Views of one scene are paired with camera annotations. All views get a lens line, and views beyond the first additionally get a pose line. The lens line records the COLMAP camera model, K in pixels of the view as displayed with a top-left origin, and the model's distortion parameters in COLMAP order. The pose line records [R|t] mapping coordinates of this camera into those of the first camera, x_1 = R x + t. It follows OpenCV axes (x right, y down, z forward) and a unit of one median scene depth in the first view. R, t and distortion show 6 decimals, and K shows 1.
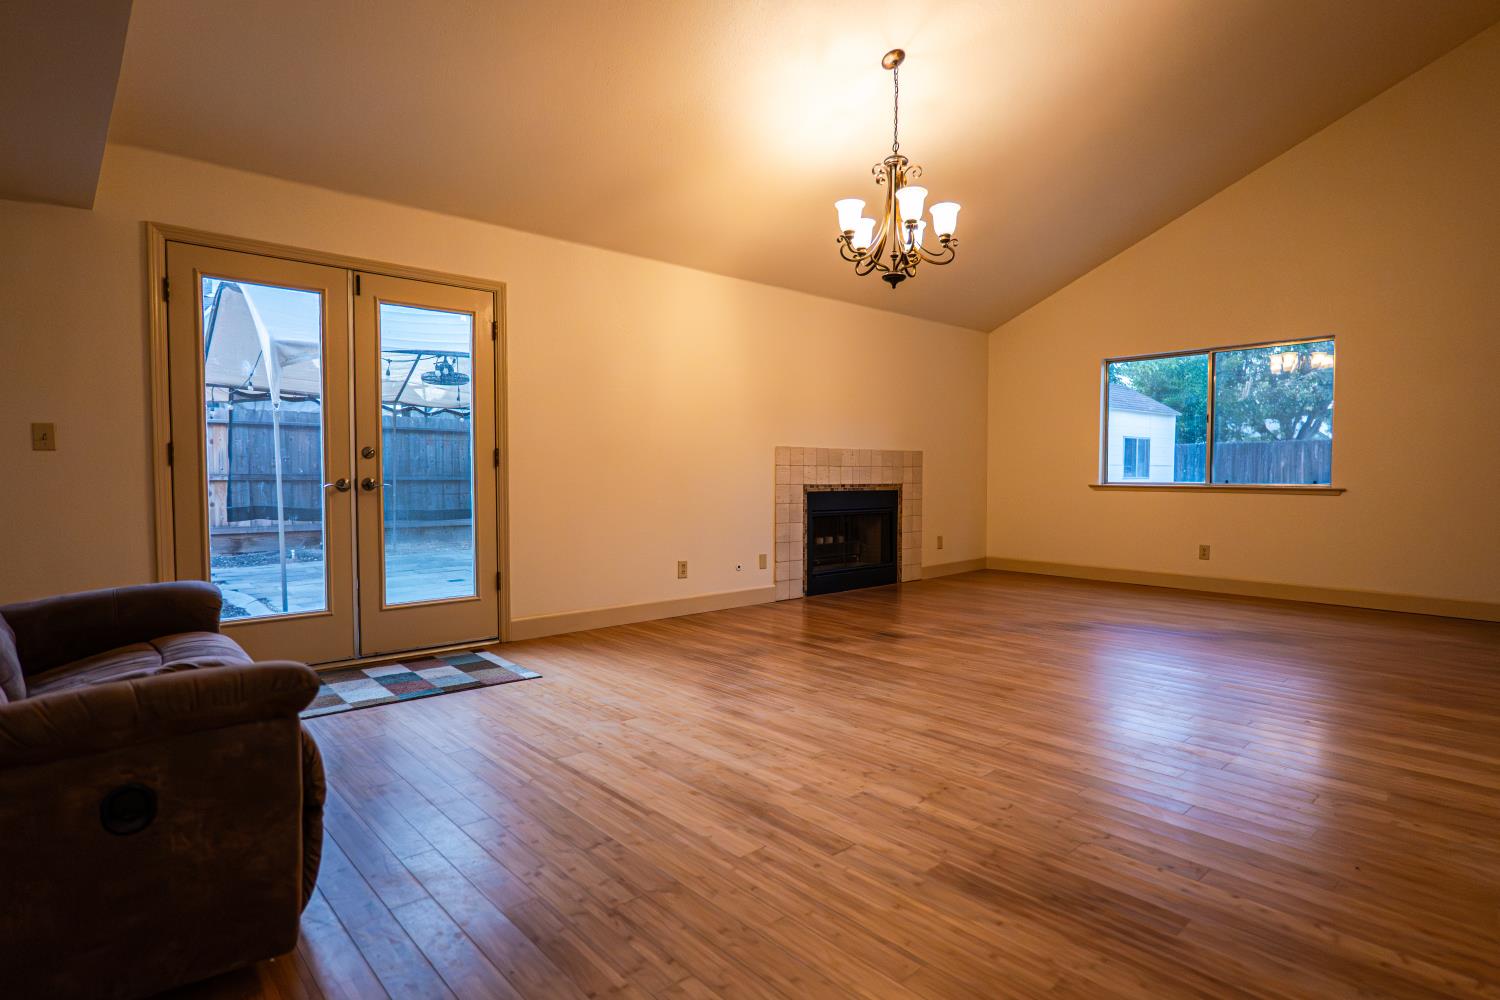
lens RADIAL K [[779.0, 0, 744.7], [0, 779.0, 503.7], [0, 0, 1]] dist [-0.015016, 0.014944]
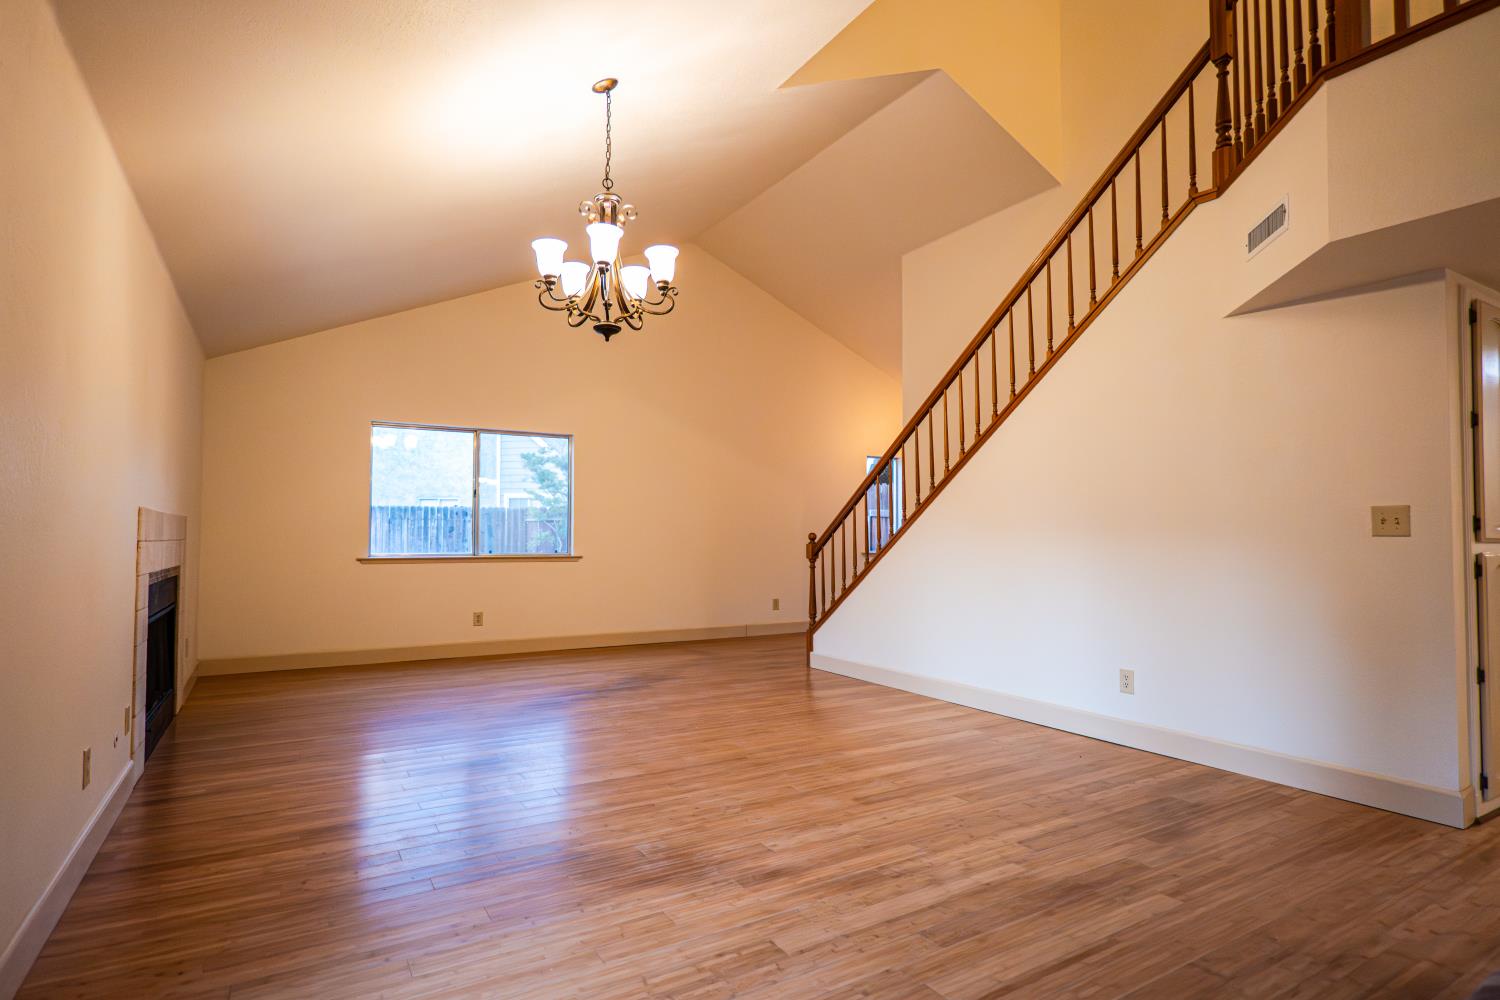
lens RADIAL K [[786.0, 0, 746.1], [0, 786.0, 505.0], [0, 0, 1]] dist [-0.014165, 0.007611]
pose [[0.182349, 0.037278, 0.982527, -0.870971], [0.037658, 0.998283, -0.044865, -0.067317], [-0.982512, 0.045181, 0.180632, 0.960331]]
